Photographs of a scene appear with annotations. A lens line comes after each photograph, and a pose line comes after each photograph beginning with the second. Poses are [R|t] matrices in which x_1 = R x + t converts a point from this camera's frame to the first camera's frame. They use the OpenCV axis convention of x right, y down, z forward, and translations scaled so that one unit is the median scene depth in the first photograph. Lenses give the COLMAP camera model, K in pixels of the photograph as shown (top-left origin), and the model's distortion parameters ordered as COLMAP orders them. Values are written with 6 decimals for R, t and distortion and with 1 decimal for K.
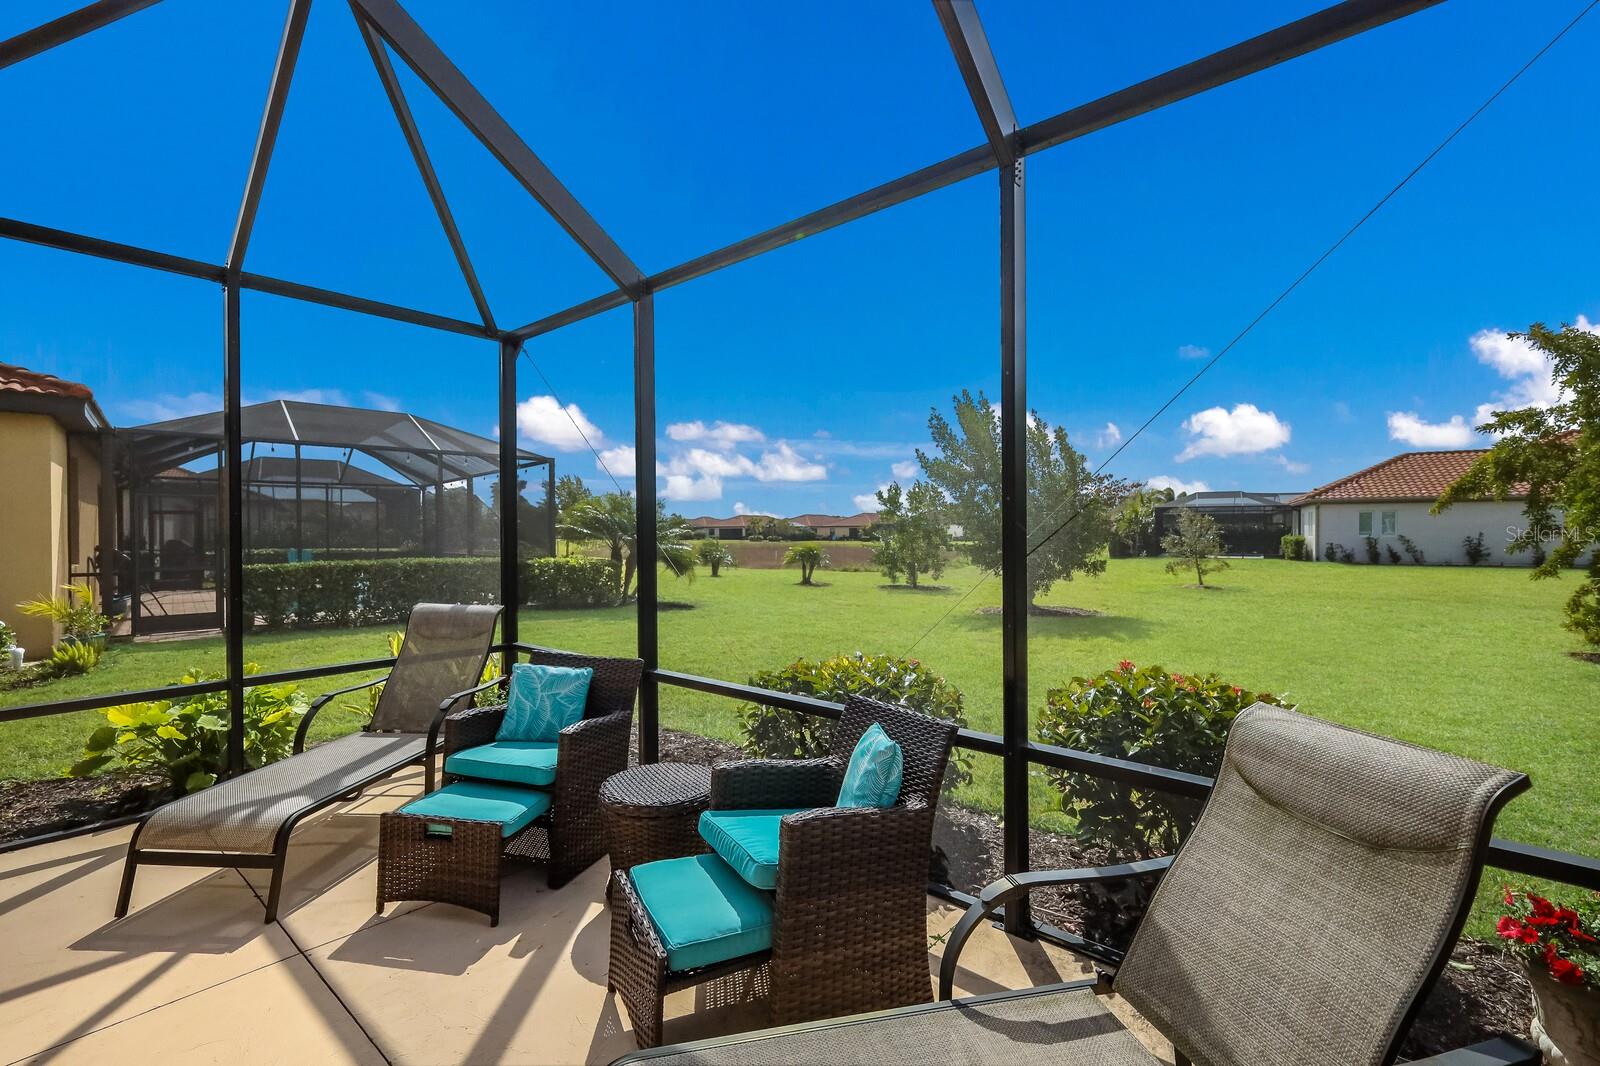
lens RADIAL K [[697.4, 0, 802.9], [0, 697.4, 534.9], [0, 0, 1]] dist [0.015648, -0.001575]
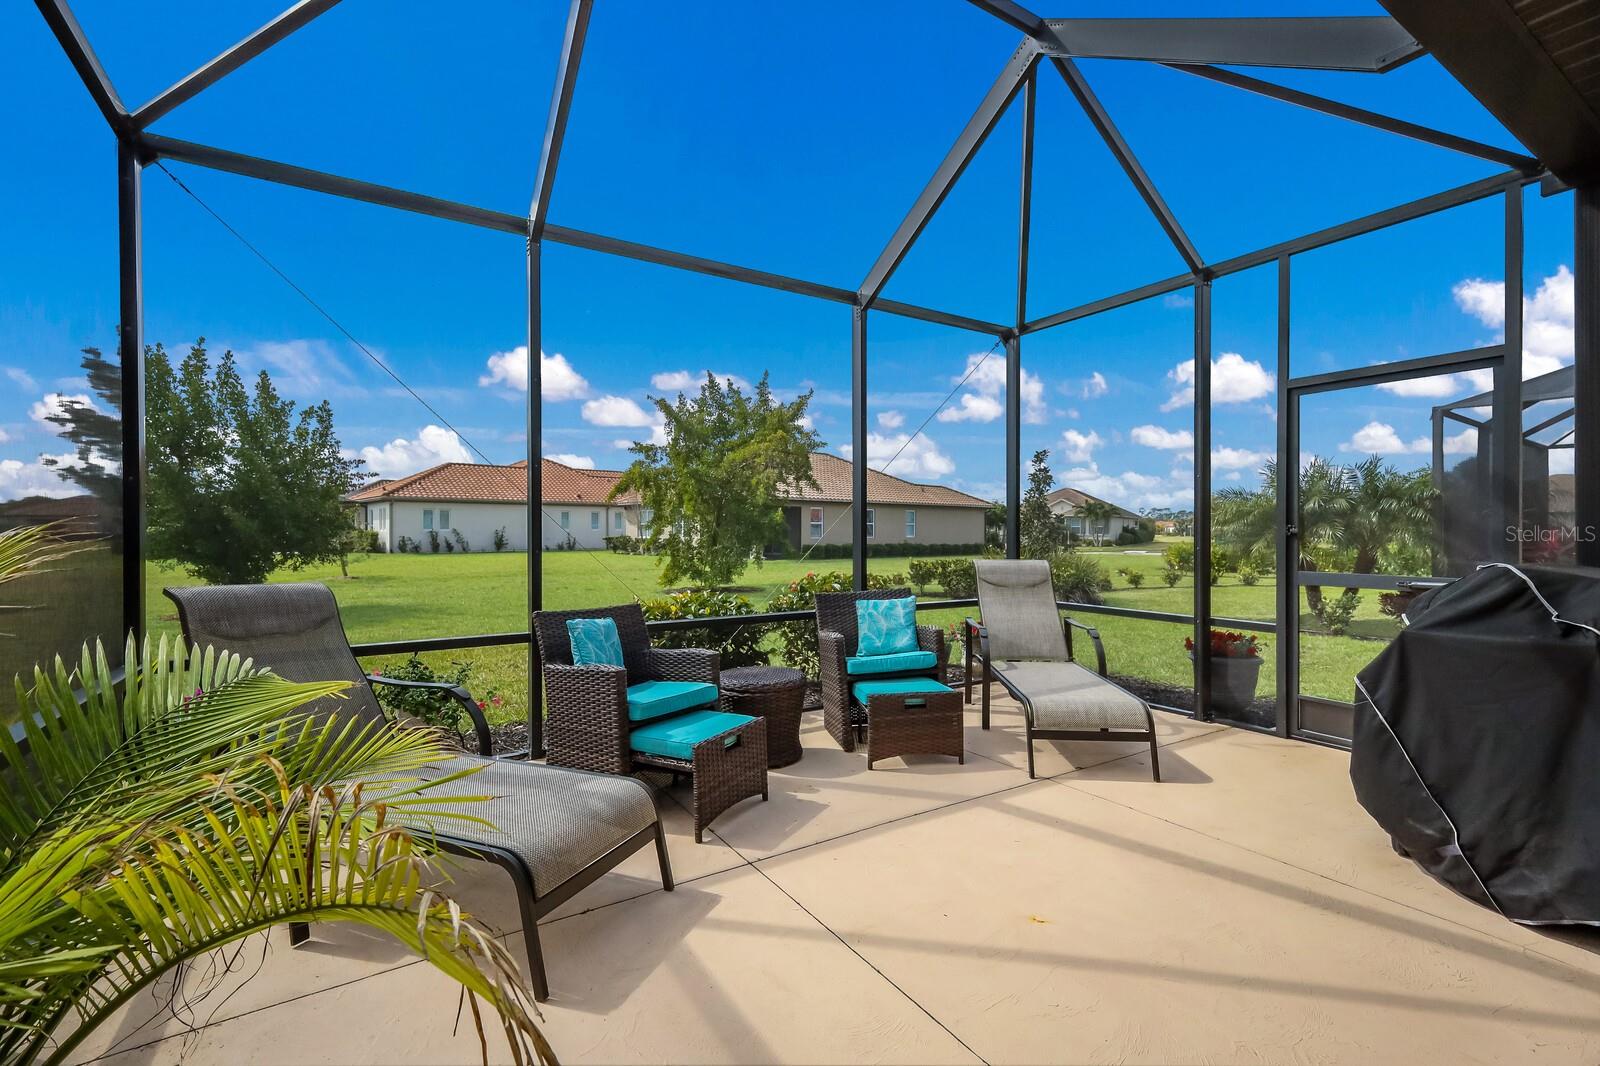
lens RADIAL K [[697.4, 0, 801.2], [0, 697.4, 531.4], [0, 0, 1]] dist [0.015648, -0.001575]
pose [[0.317959, -0.005386, 0.948089, -0.430002], [0.008239, 0.999962, 0.002918, 0.020946], [-0.948069, 0.006883, 0.317992, 0.147833]]
